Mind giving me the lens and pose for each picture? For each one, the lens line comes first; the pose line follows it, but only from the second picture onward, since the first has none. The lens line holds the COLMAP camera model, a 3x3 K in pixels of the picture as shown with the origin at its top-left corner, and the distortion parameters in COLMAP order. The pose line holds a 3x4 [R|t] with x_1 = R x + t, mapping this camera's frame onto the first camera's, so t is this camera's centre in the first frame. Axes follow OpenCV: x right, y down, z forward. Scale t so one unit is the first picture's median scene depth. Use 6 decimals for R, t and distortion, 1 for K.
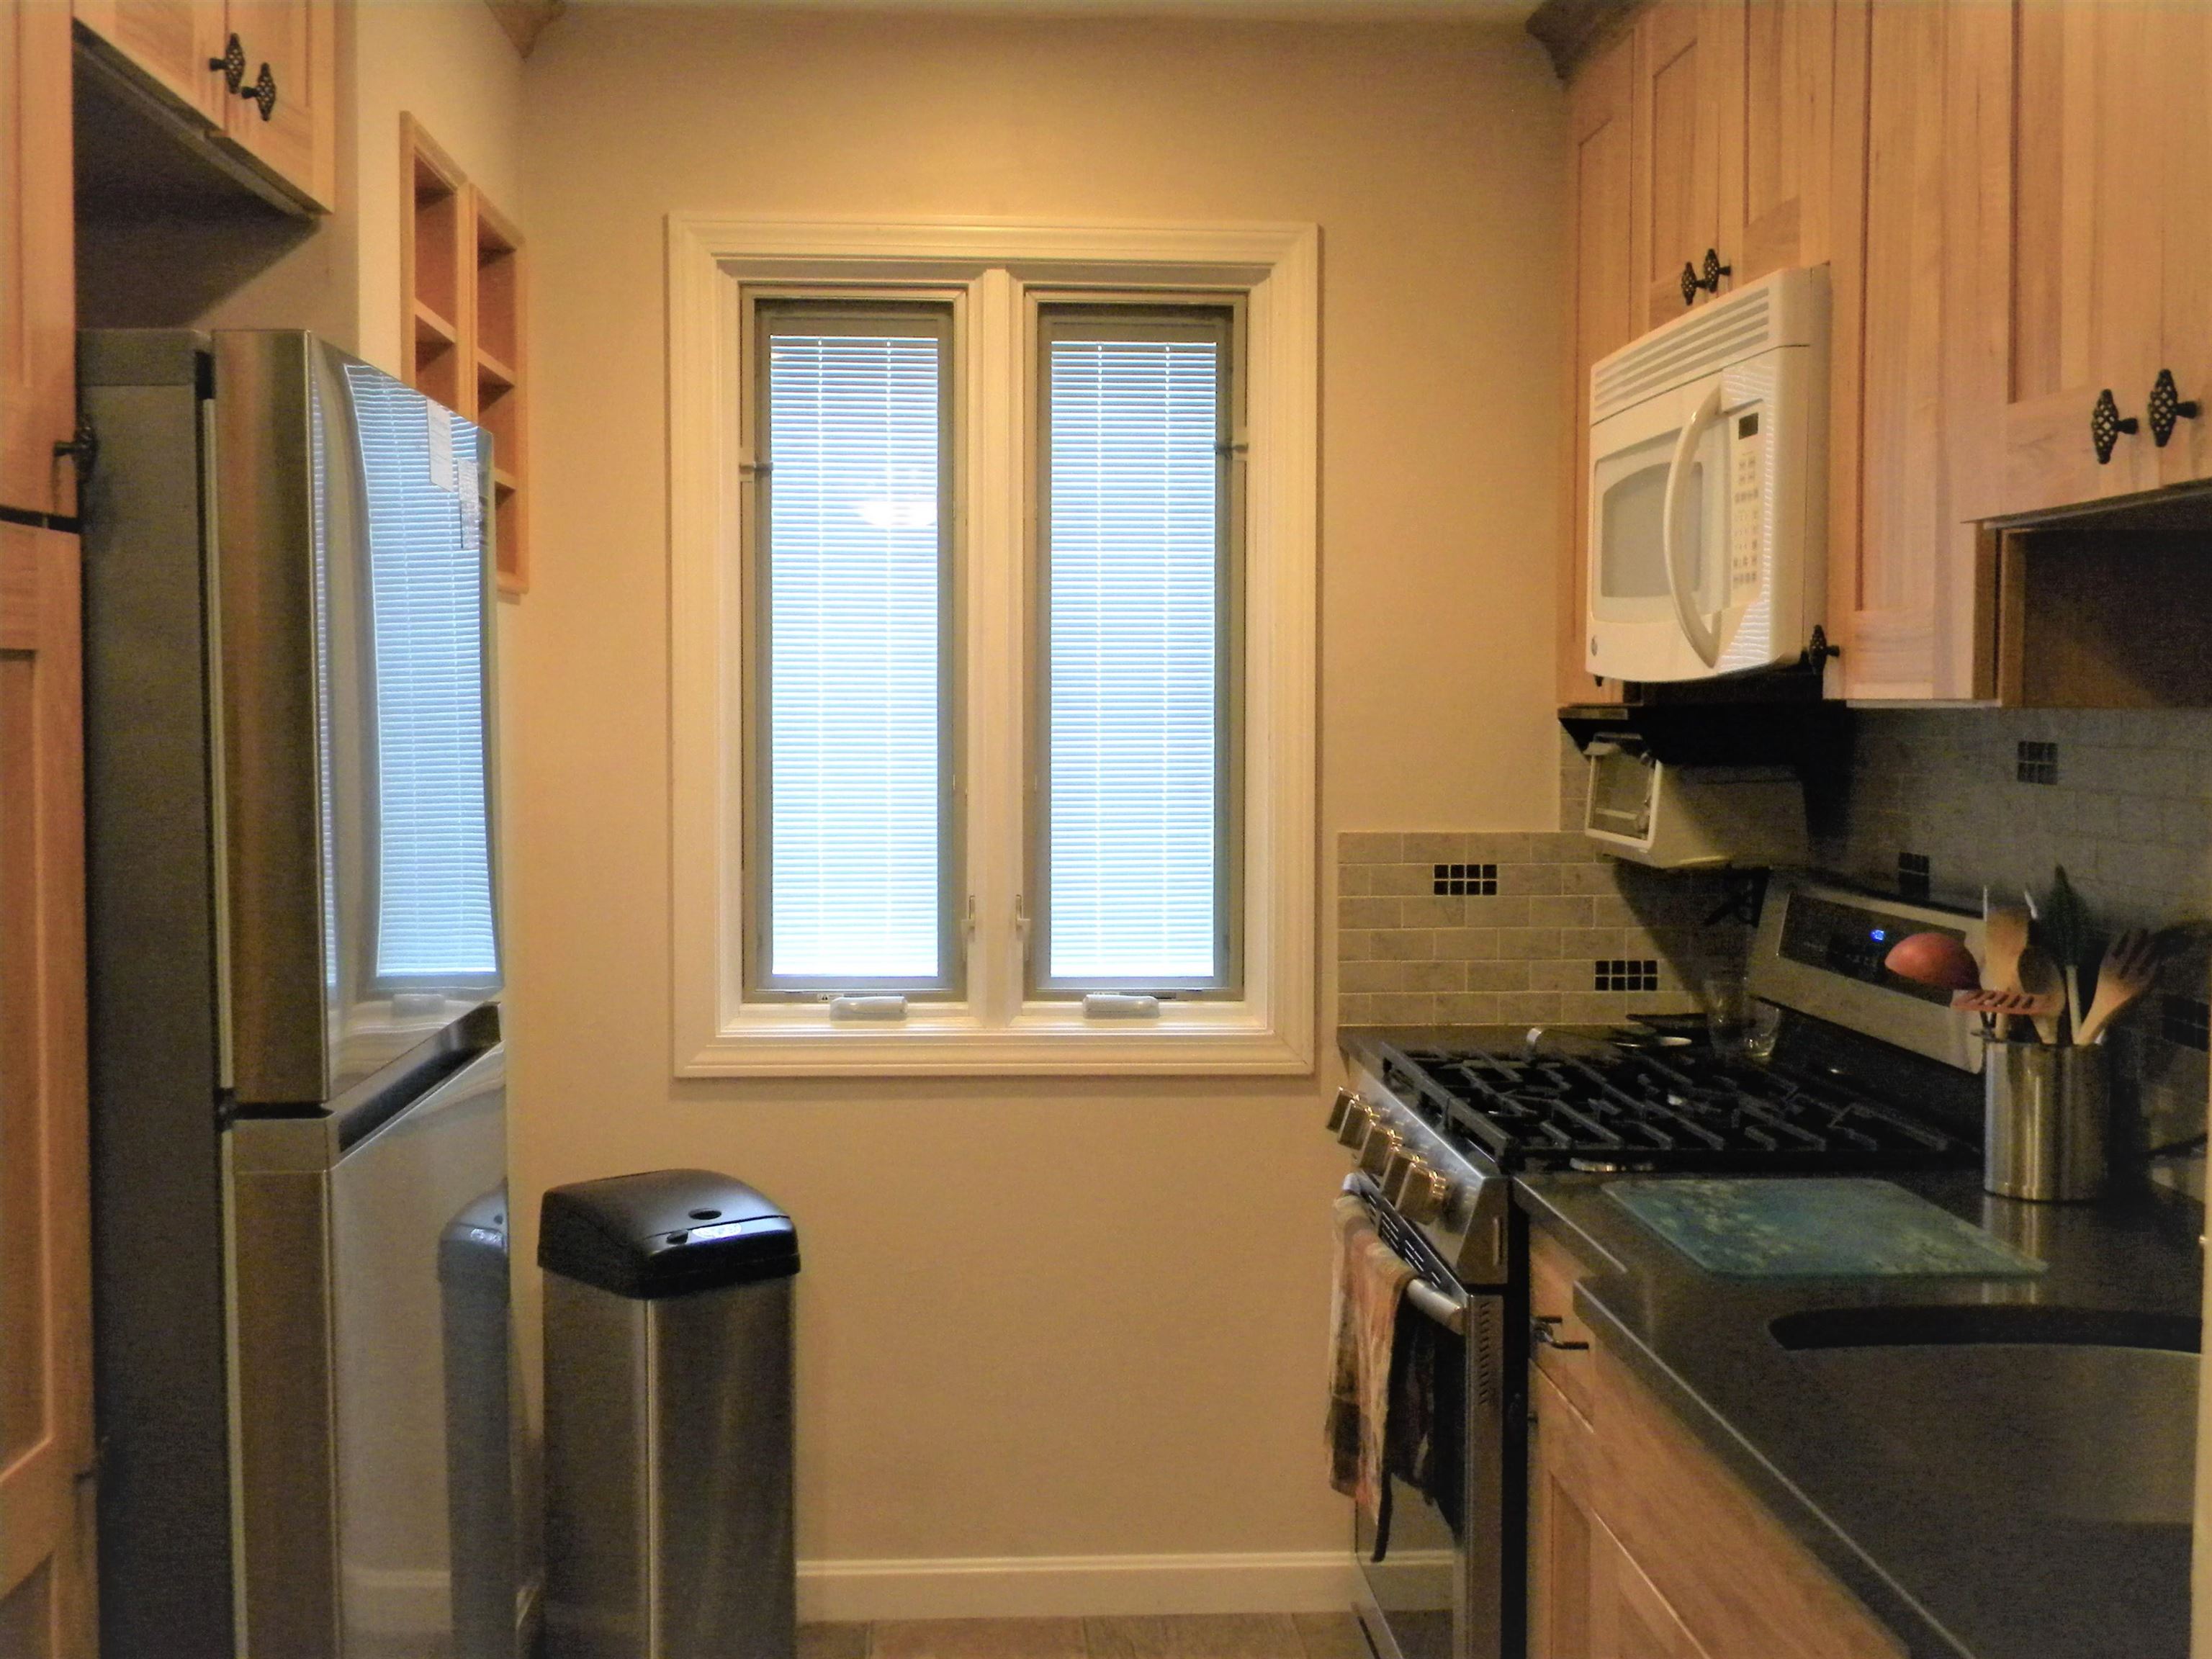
lens RADIAL K [[2445.3, 0, 1102.4], [0, 2445.3, 826.4], [0, 0, 1]] dist [-0.002093, 0.000000]
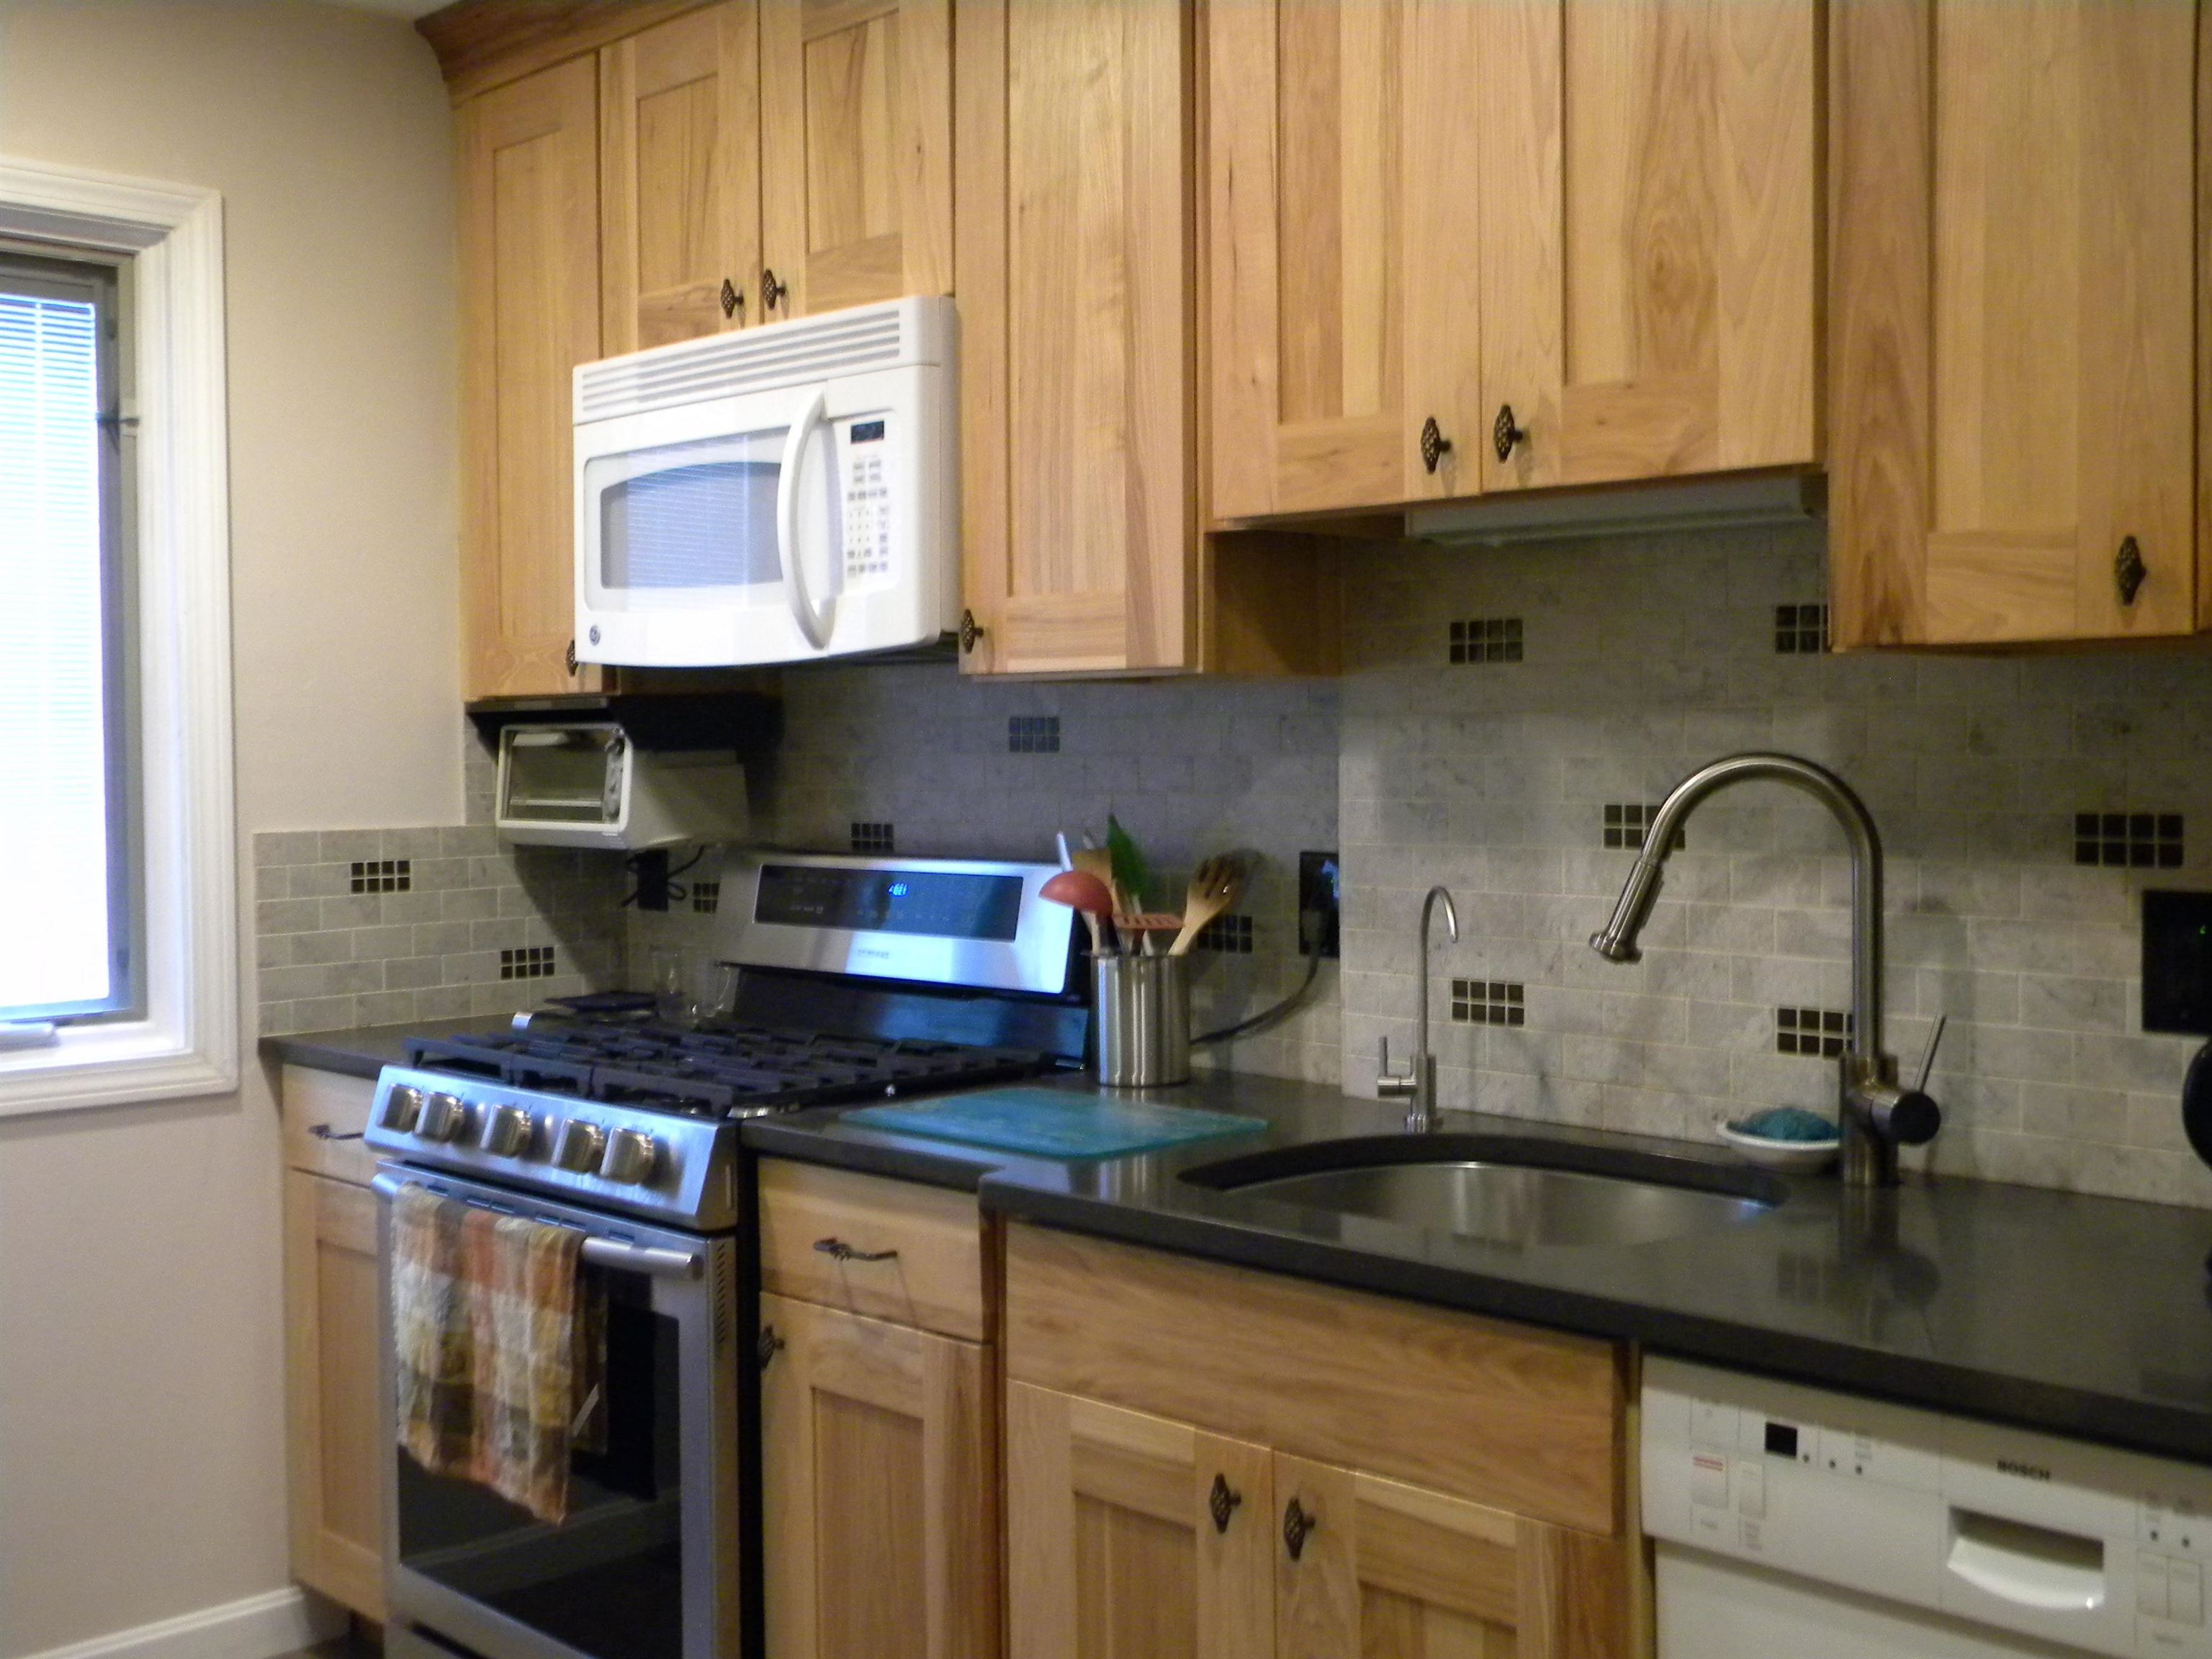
lens RADIAL K [[2445.3, 0, 1105.5], [0, 2445.3, 829.4], [0, 0, 1]] dist [-0.002093, 0.000000]
pose [[0.739673, -0.033441, 0.672135, -0.297842], [0.046648, 0.998910, -0.001637, 0.018075], [-0.671348, 0.032564, 0.740426, 0.073885]]
